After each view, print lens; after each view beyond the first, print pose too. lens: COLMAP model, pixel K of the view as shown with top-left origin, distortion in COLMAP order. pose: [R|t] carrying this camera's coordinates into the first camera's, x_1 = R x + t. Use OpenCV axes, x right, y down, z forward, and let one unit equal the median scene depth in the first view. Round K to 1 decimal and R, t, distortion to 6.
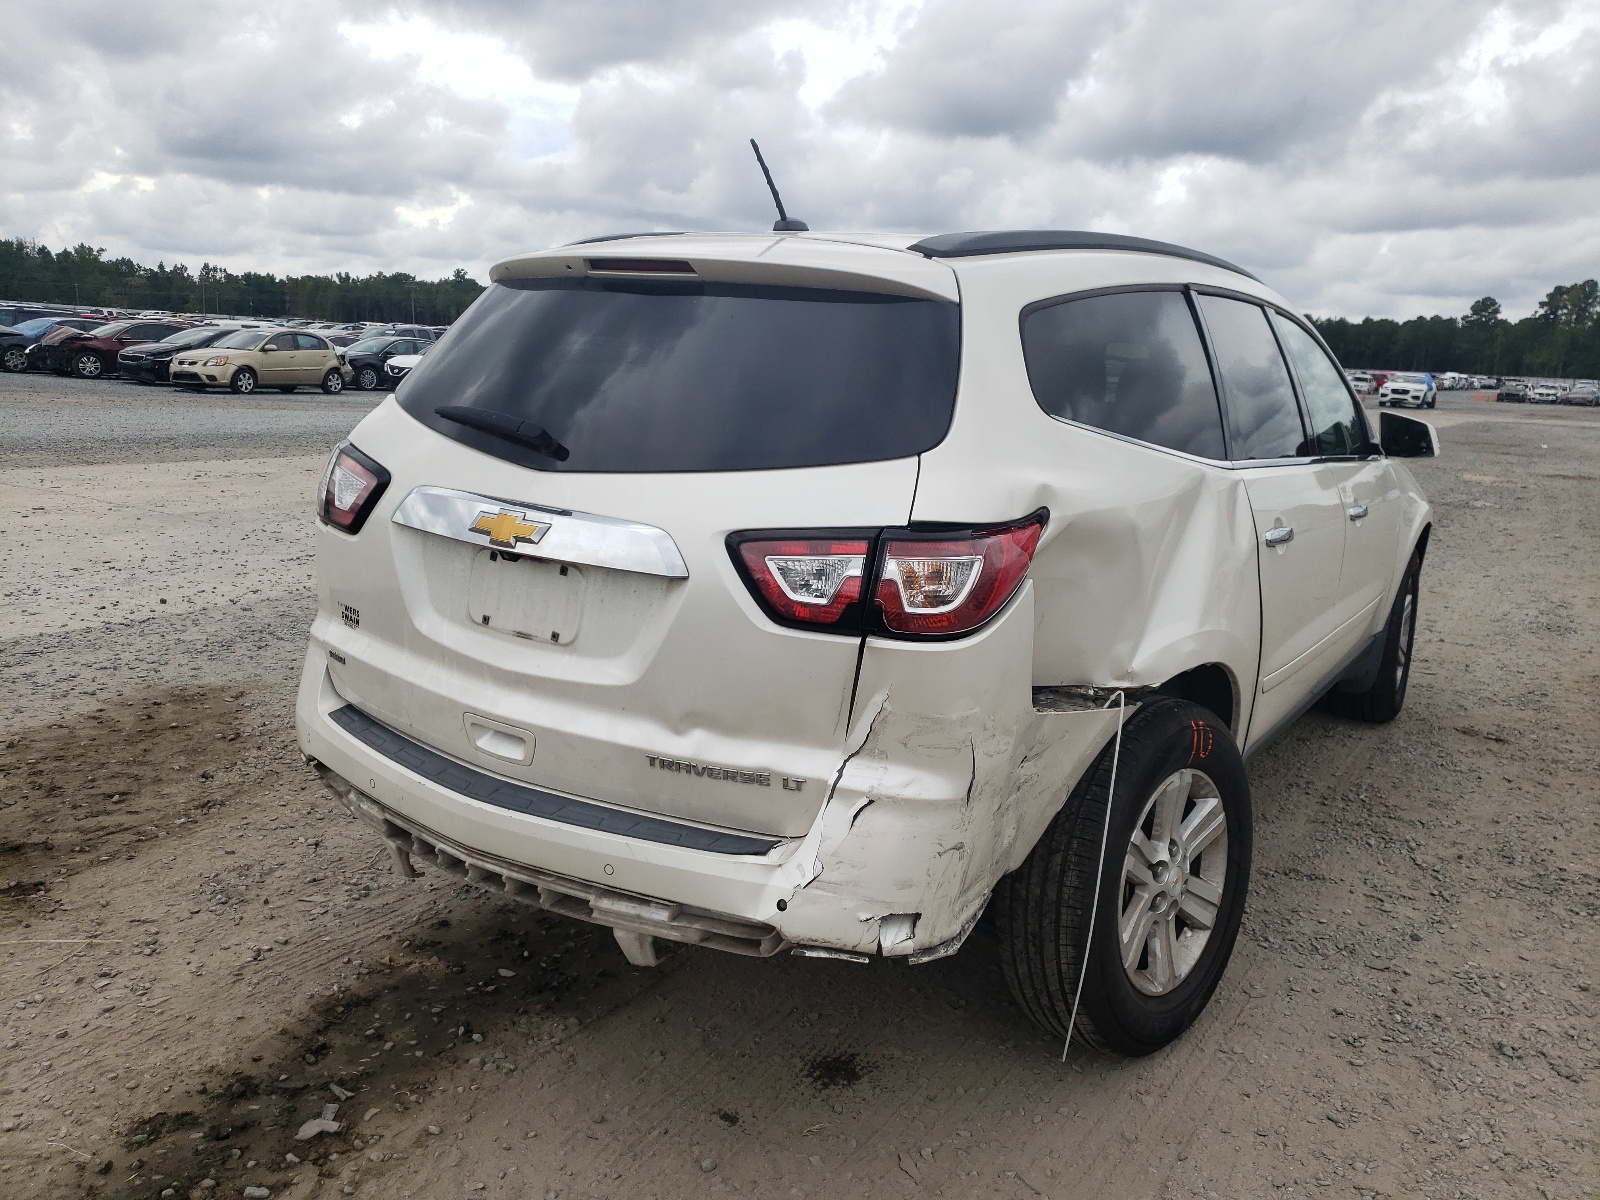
lens RADIAL K [[1227.9, 0, 800.0], [0, 1227.9, 600.0], [0, 0, 1]] dist [0.017598, -0.003404]
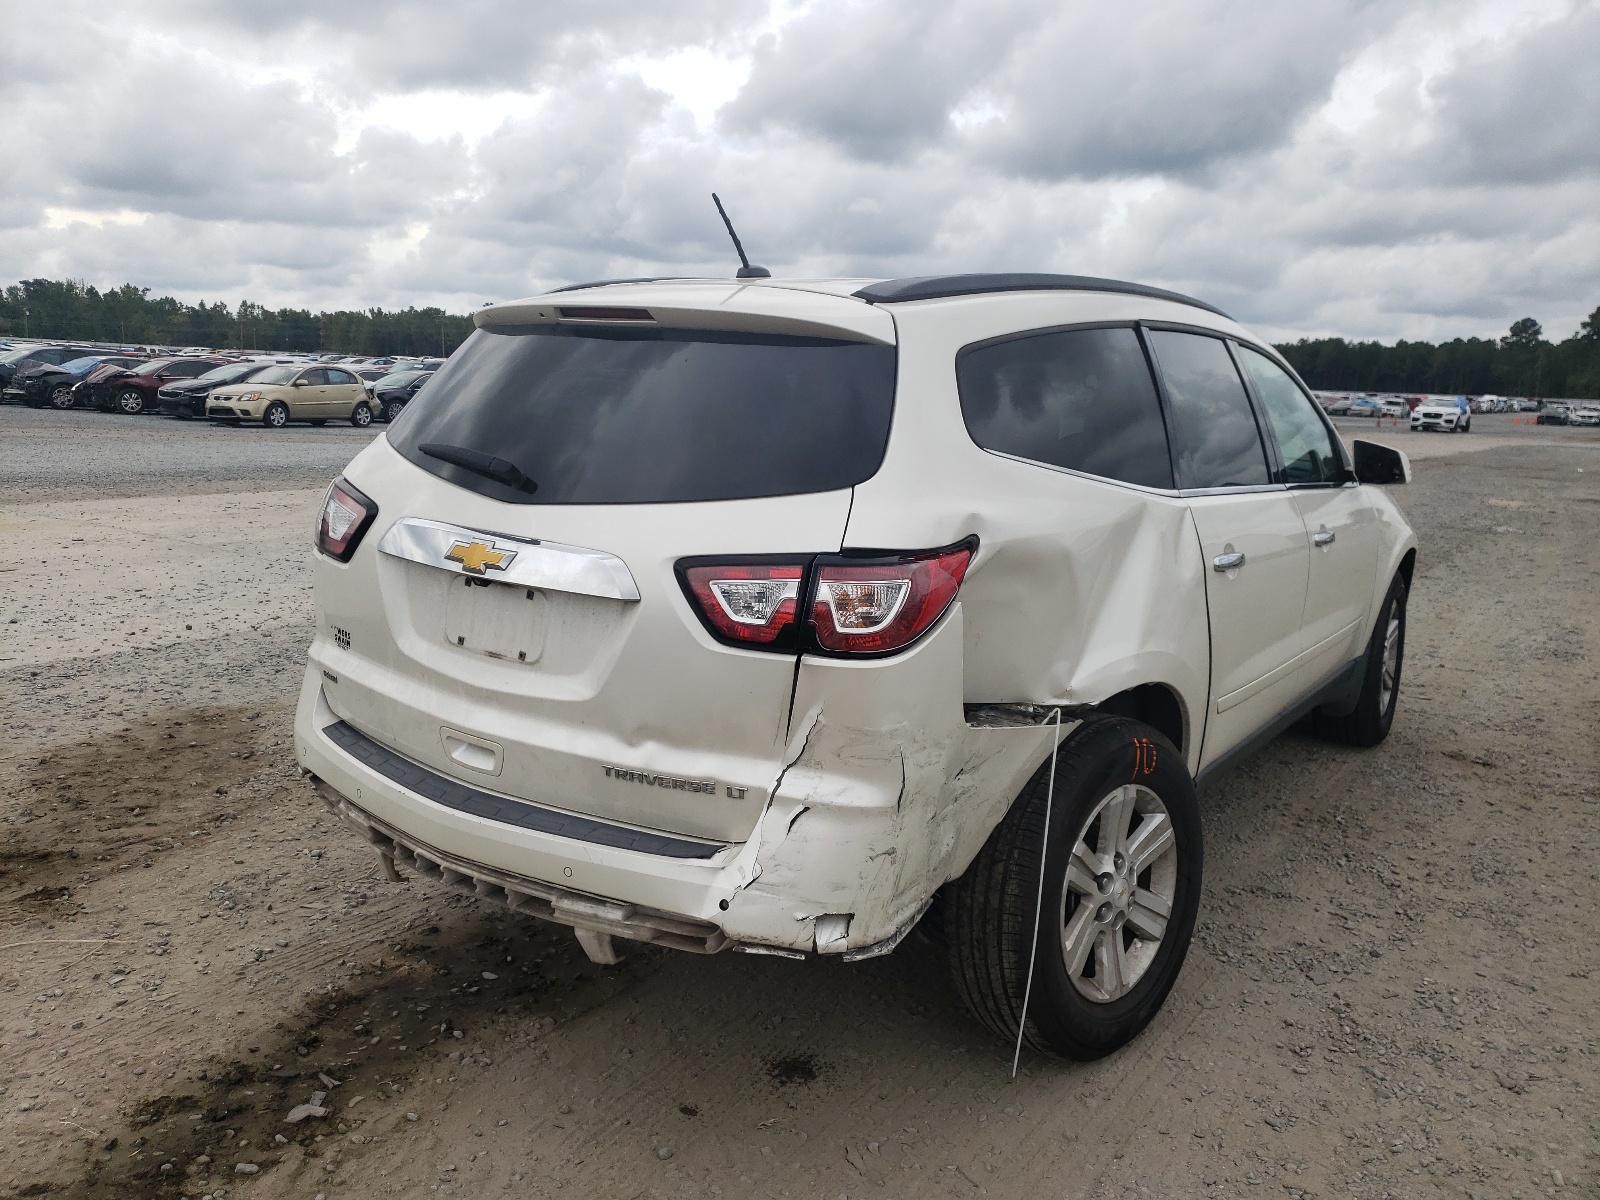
lens RADIAL K [[1267.8, 0, 800.0], [0, 1267.8, 600.0], [0, 0, 1]] dist [0.008477, 0.009133]
pose [[0.998979, -0.001852, -0.045140, 0.082272], [0.000759, 0.999706, -0.024216, 0.006716], [0.045172, 0.024157, 0.998687, -0.090610]]
